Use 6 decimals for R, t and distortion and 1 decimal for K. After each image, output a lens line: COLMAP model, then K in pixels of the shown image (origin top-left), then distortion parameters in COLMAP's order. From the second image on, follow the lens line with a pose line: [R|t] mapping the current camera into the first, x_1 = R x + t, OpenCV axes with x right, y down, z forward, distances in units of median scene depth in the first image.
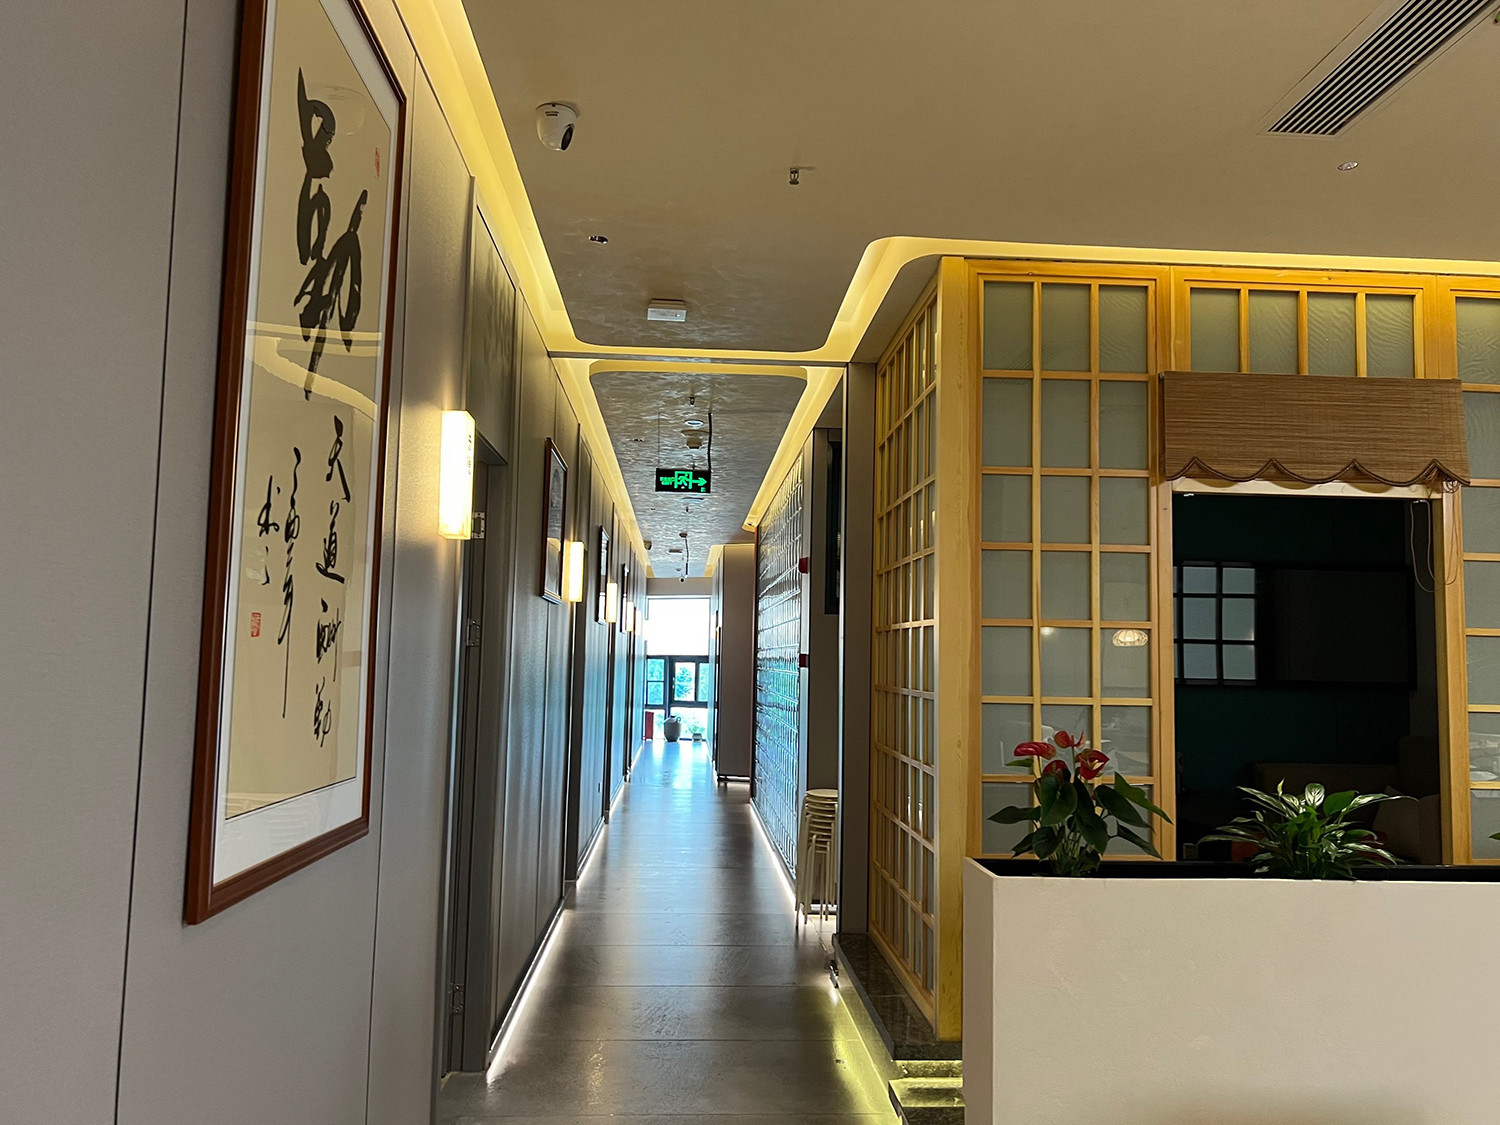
lens RADIAL K [[1117.4, 0, 750.0], [0, 1117.4, 562.5], [0, 0, 1]] dist [0.011285, -0.008276]
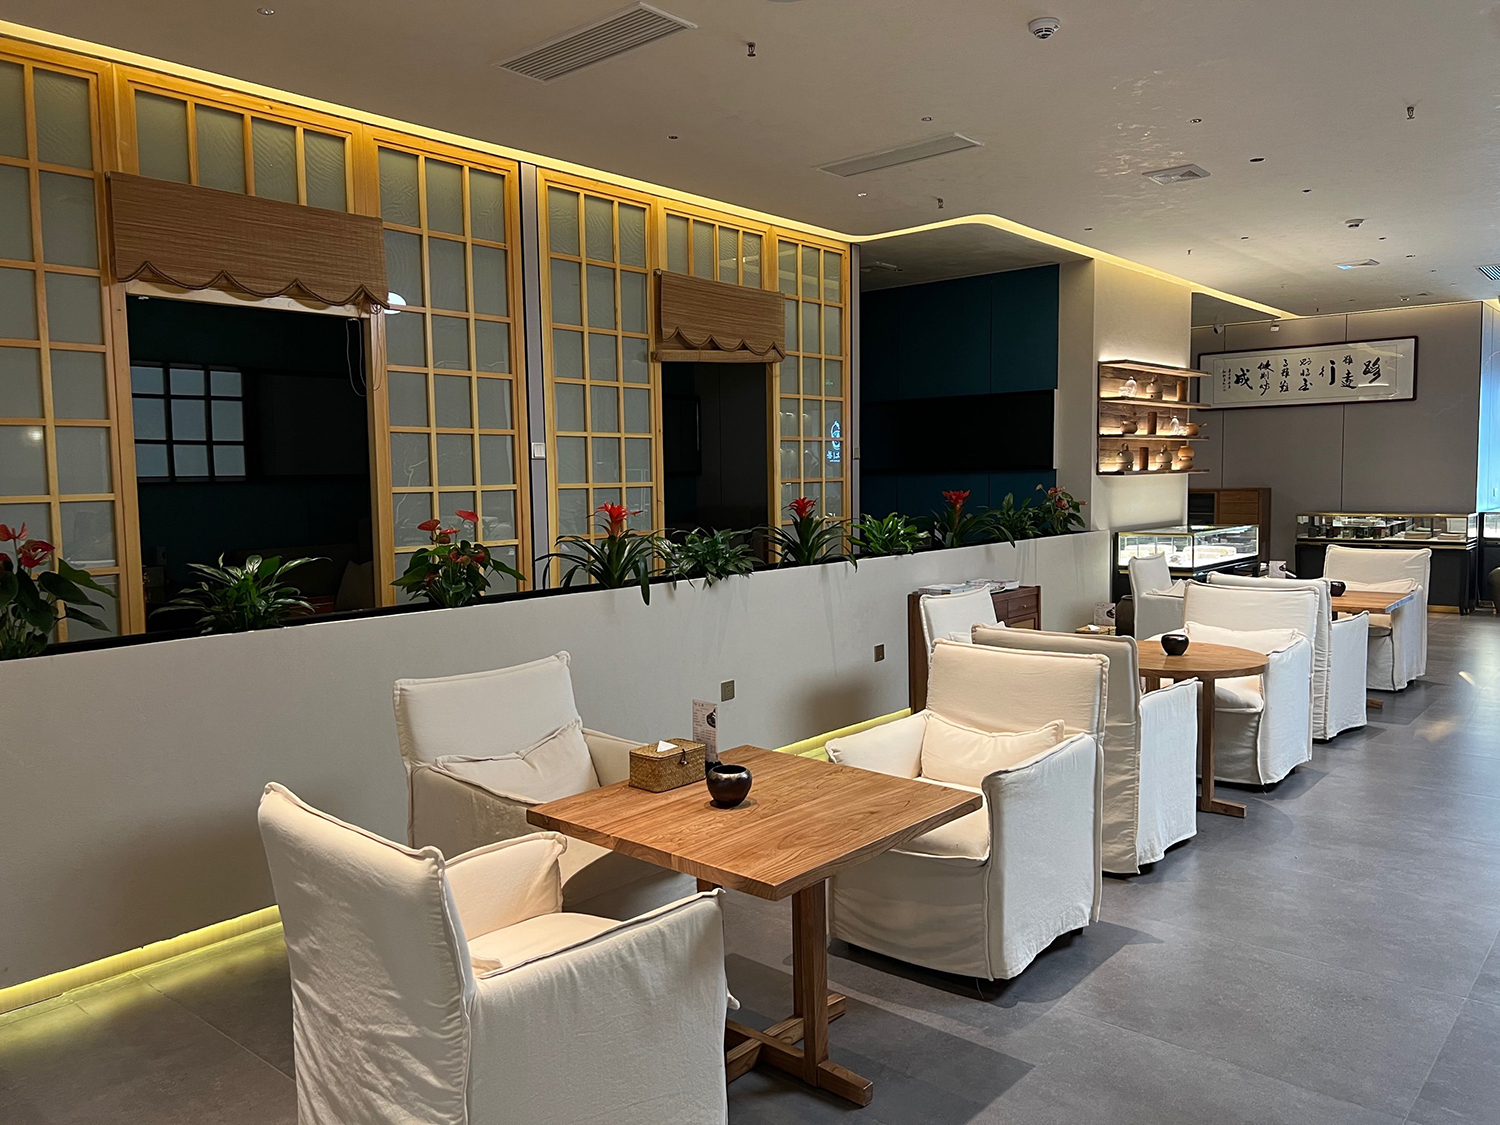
lens RADIAL K [[1117.4, 0, 750.0], [0, 1117.4, 562.5], [0, 0, 1]] dist [0.011285, -0.008276]
pose [[0.689985, -0.088842, 0.718351, 0.008784], [-0.035591, 0.987074, 0.156262, -0.000193], [-0.722948, -0.133385, 0.677905, -0.153402]]
